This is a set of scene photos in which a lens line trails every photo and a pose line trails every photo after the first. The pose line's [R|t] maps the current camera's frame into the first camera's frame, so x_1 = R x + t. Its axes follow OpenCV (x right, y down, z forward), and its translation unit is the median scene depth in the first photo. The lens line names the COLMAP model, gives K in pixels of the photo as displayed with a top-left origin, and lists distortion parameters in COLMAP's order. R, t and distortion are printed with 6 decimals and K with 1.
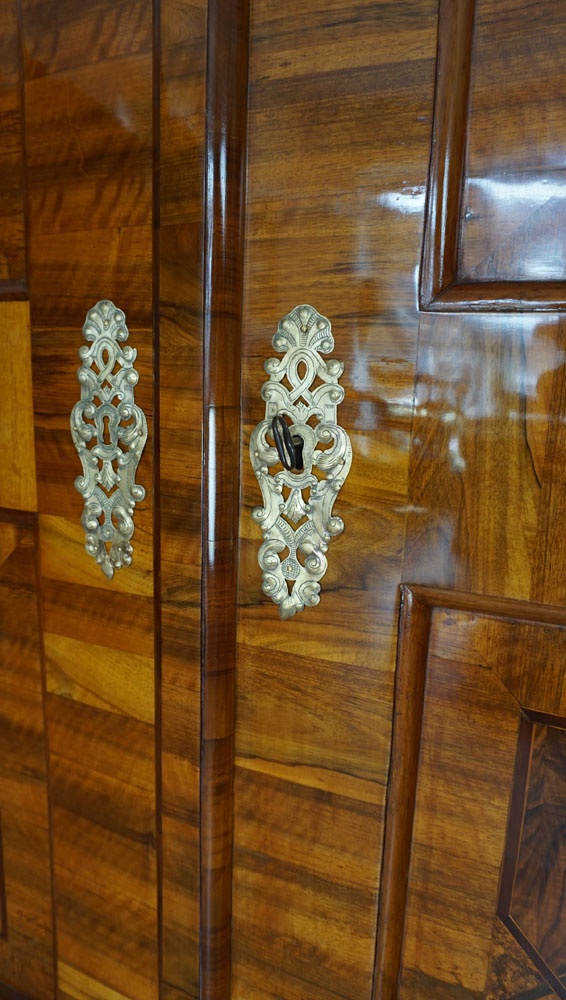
lens RADIAL K [[675.1, 0, 290.0], [0, 675.1, 498.8], [0, 0, 1]] dist [-0.054663, 0.040846]
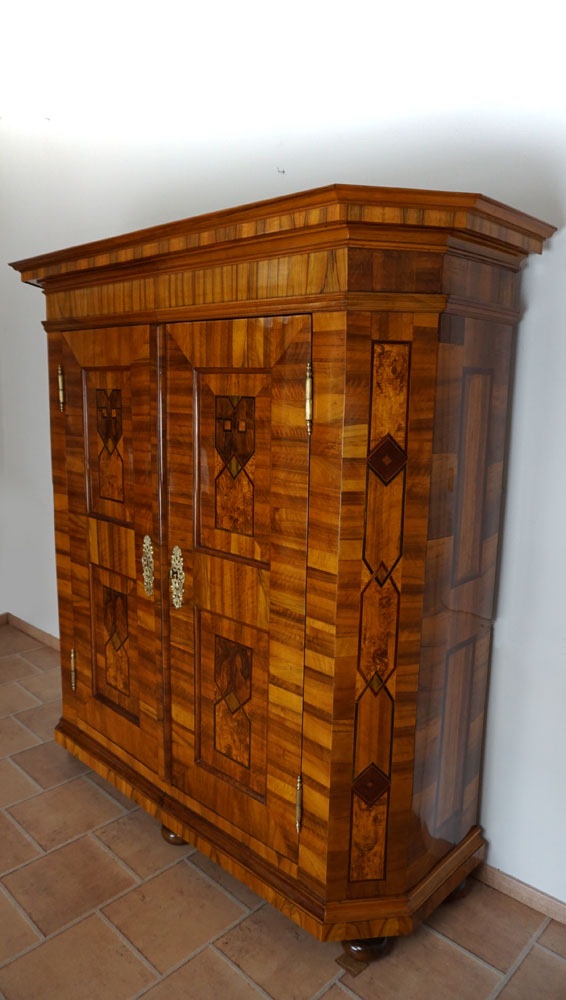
lens RADIAL K [[675.1, 0, 290.0], [0, 675.1, 498.8], [0, 0, 1]] dist [-0.054663, 0.040846]
pose [[0.946017, 0.040621, -0.321563, 1.995642], [-0.047307, 0.998796, -0.013003, -0.509586], [0.320647, 0.027514, 0.946799, -2.861570]]
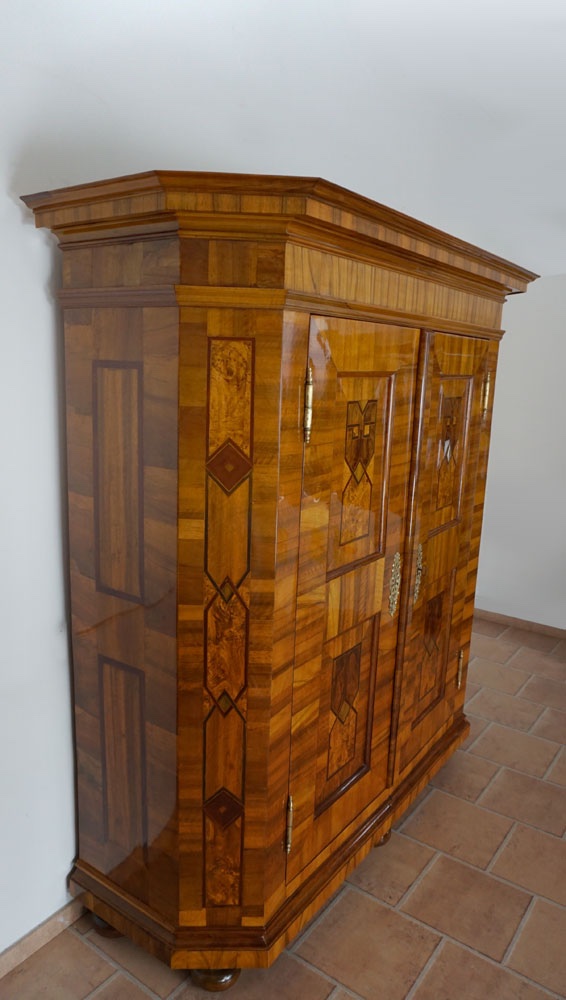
lens RADIAL K [[675.1, 0, 290.0], [0, 675.1, 498.8], [0, 0, 1]] dist [-0.054663, 0.040846]
pose [[0.194954, -0.224946, 0.954669, -4.226914], [0.148754, 0.968866, 0.197915, -1.508075], [-0.969466, 0.103427, 0.222346, 0.658997]]
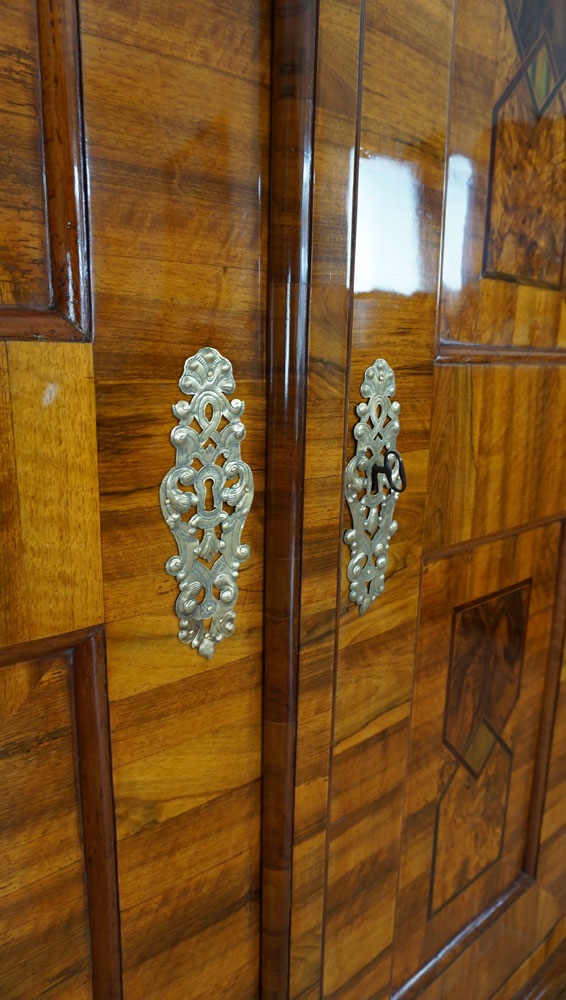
lens RADIAL K [[675.1, 0, 290.0], [0, 675.1, 498.8], [0, 0, 1]] dist [-0.054663, 0.040846]
pose [[0.429086, -0.214101, 0.877522, -1.004048], [0.160039, 0.974152, 0.159423, -0.220666], [-0.888973, 0.072031, 0.452260, 0.510316]]
